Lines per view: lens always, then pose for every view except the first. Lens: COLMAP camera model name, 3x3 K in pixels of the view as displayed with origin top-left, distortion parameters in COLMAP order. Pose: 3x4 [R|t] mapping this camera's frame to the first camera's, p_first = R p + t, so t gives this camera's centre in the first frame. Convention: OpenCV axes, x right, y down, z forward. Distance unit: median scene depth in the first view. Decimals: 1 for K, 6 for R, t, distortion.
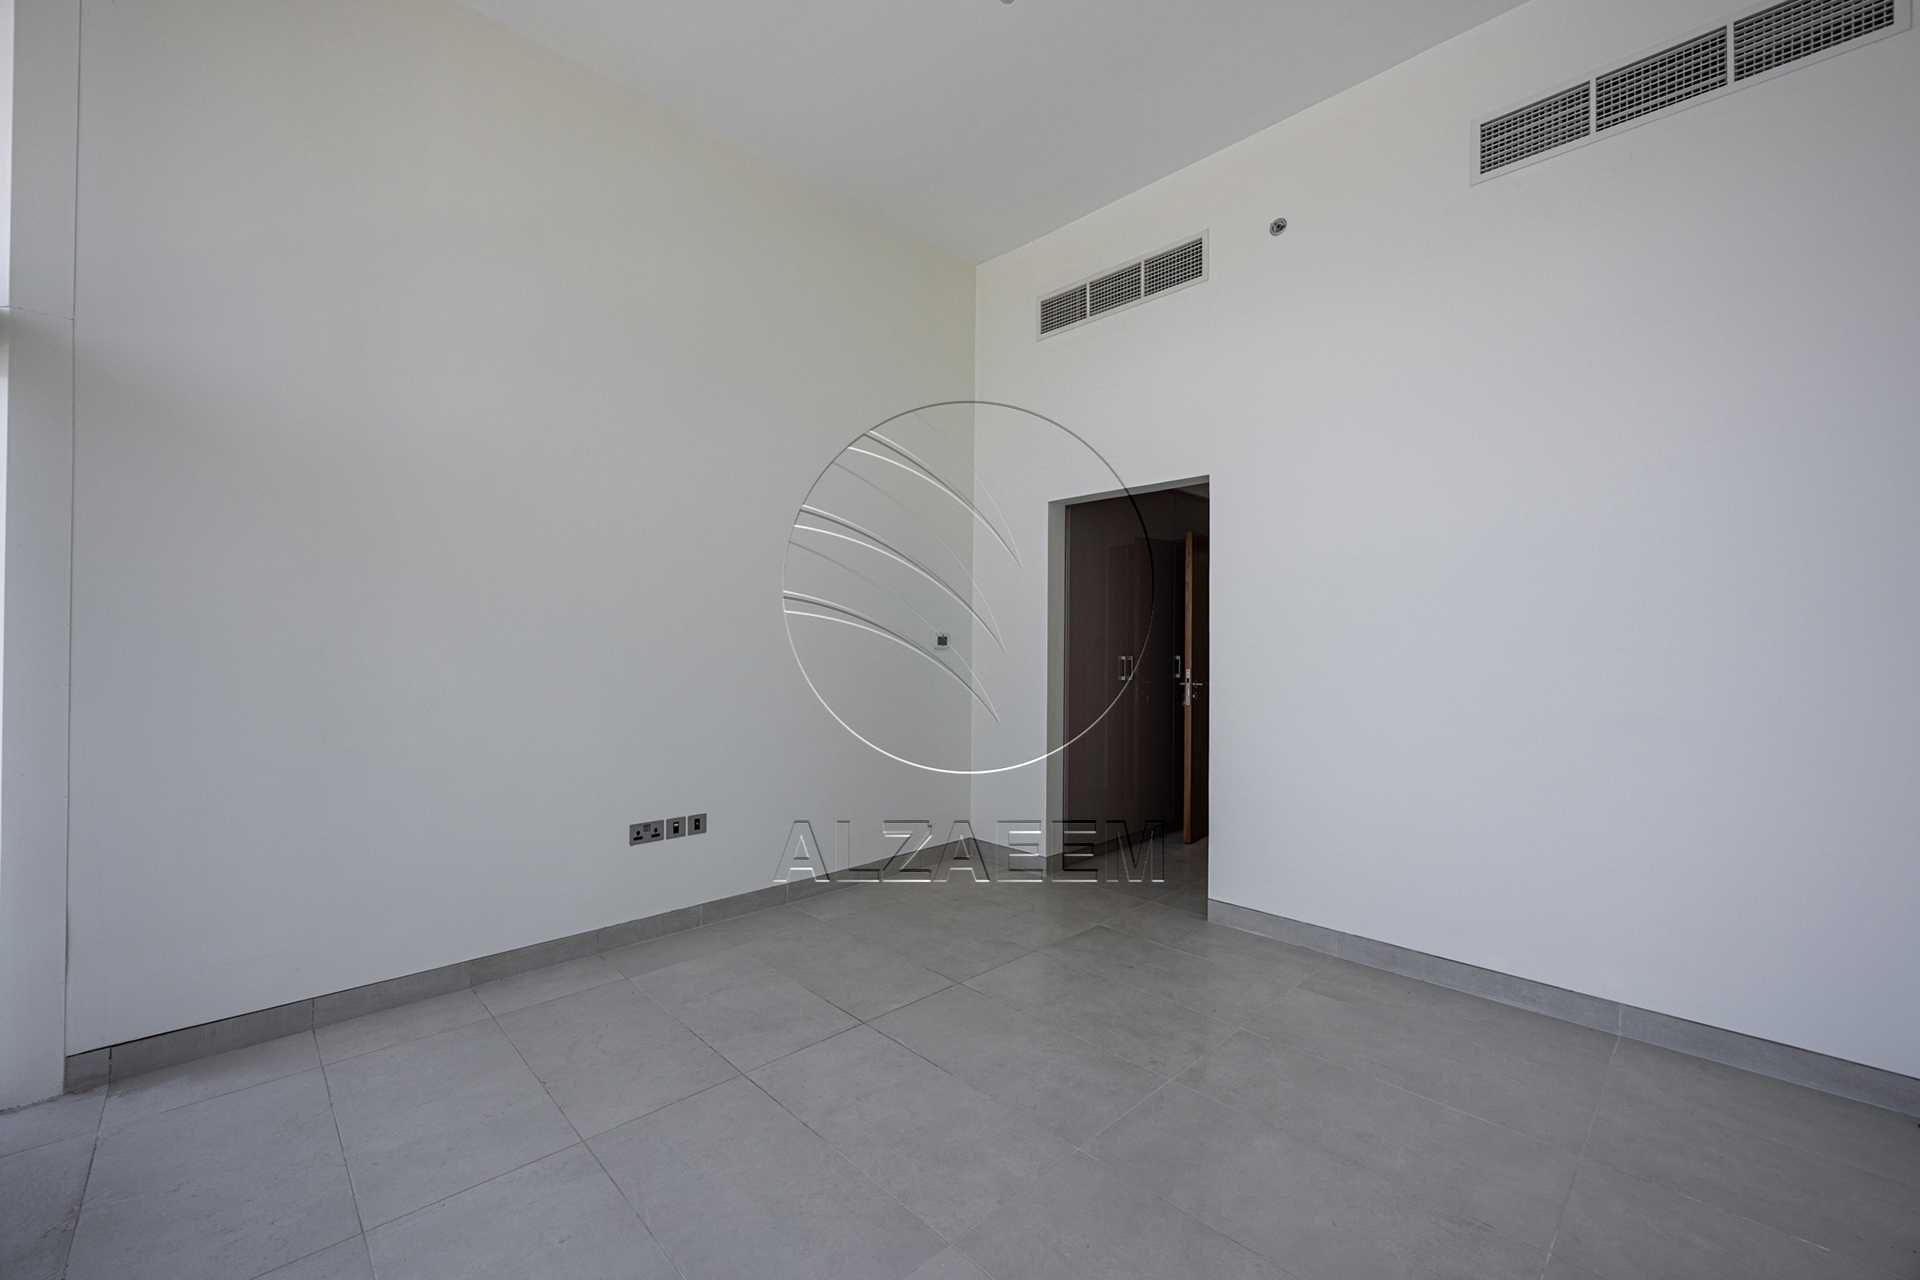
lens RADIAL K [[772.5, 0, 955.7], [0, 772.5, 634.6], [0, 0, 1]] dist [0.002149, -0.000079]
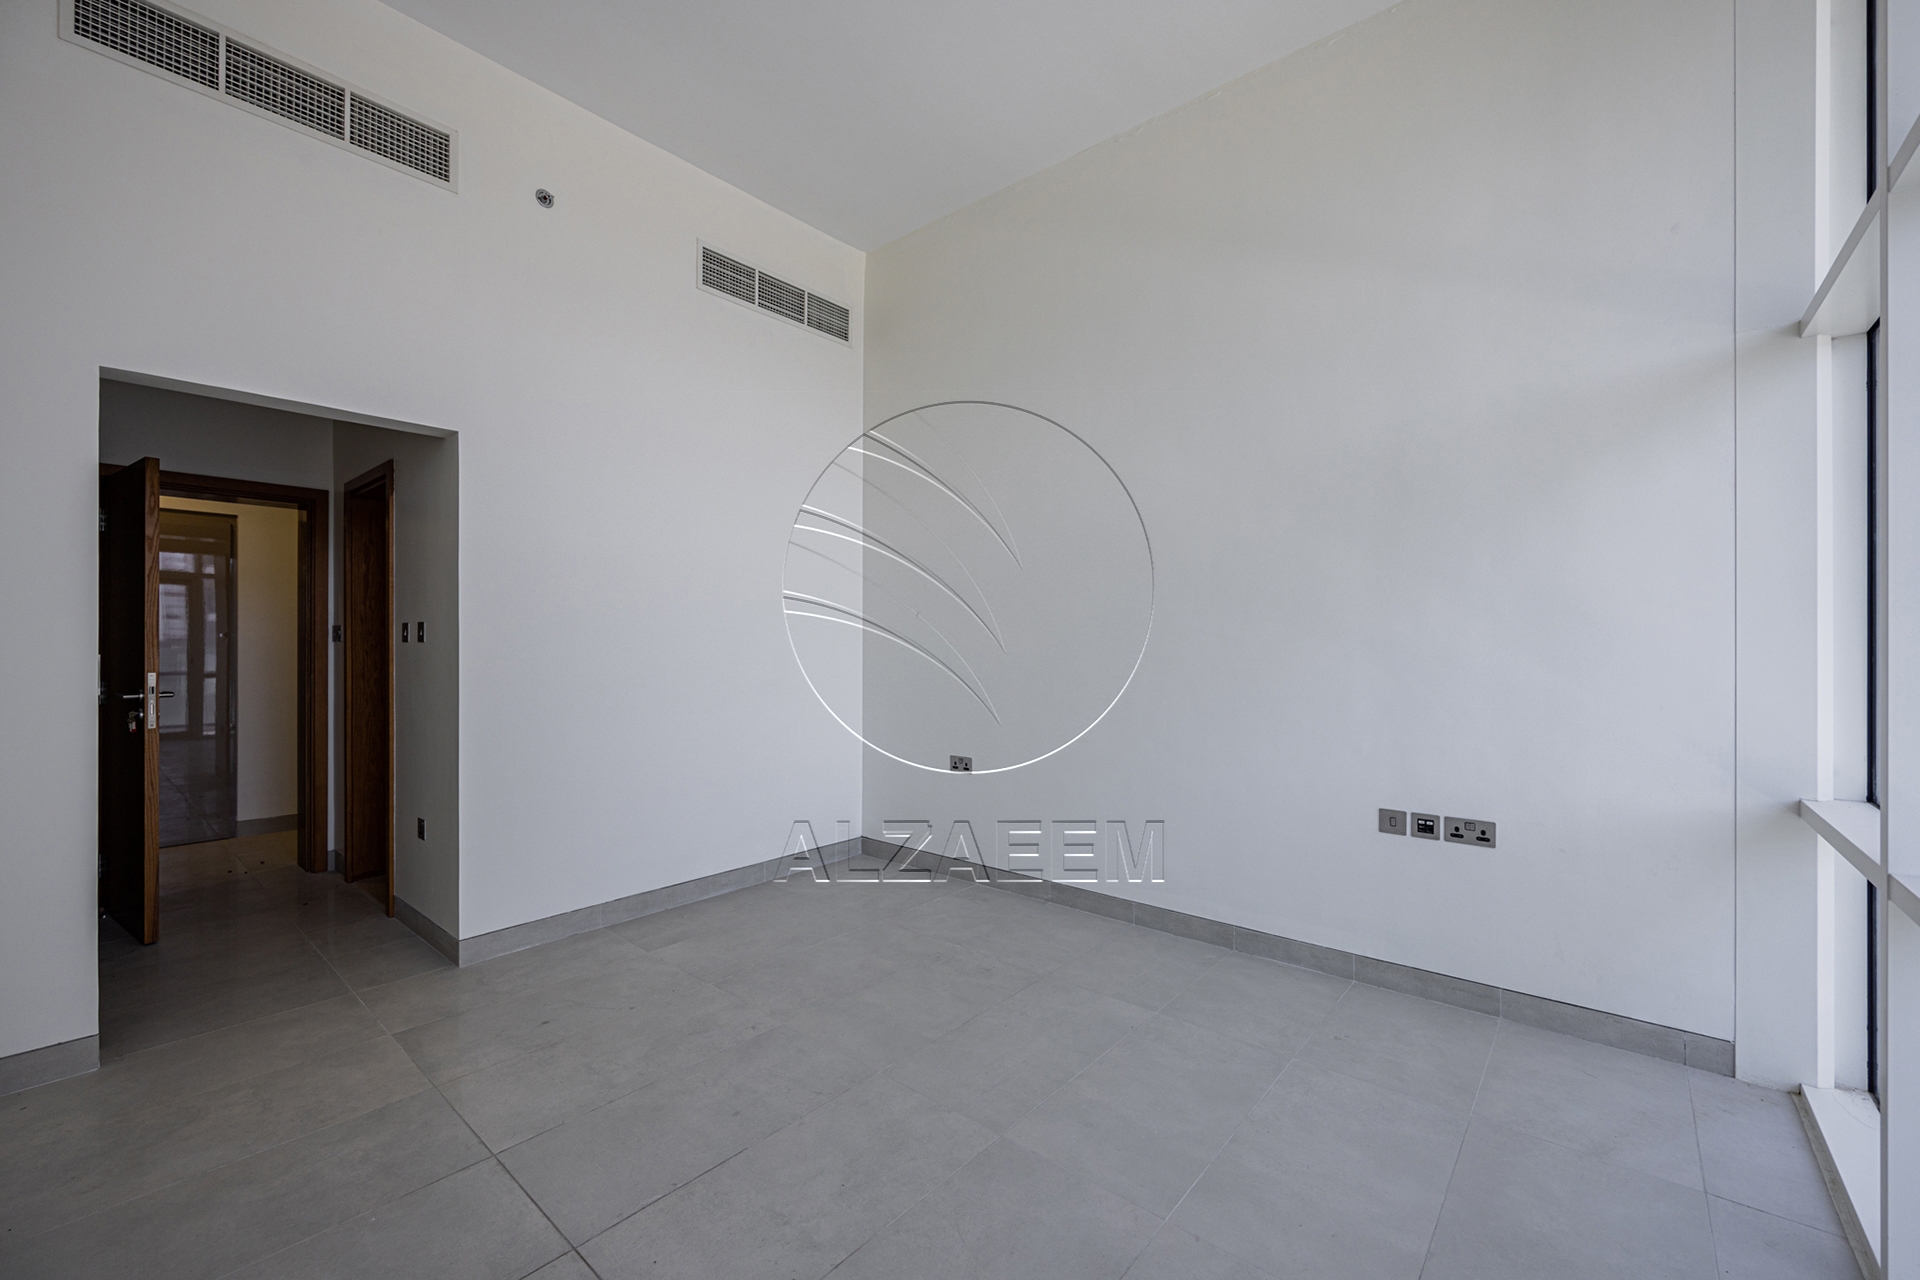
lens RADIAL K [[772.5, 0, 953.3], [0, 772.5, 639.4], [0, 0, 1]] dist [0.002149, -0.000079]
pose [[-0.093305, -0.004307, 0.995628, -0.616193], [-0.021107, 0.999774, 0.002347, 0.002585], [-0.995414, -0.020796, -0.093375, 0.614154]]
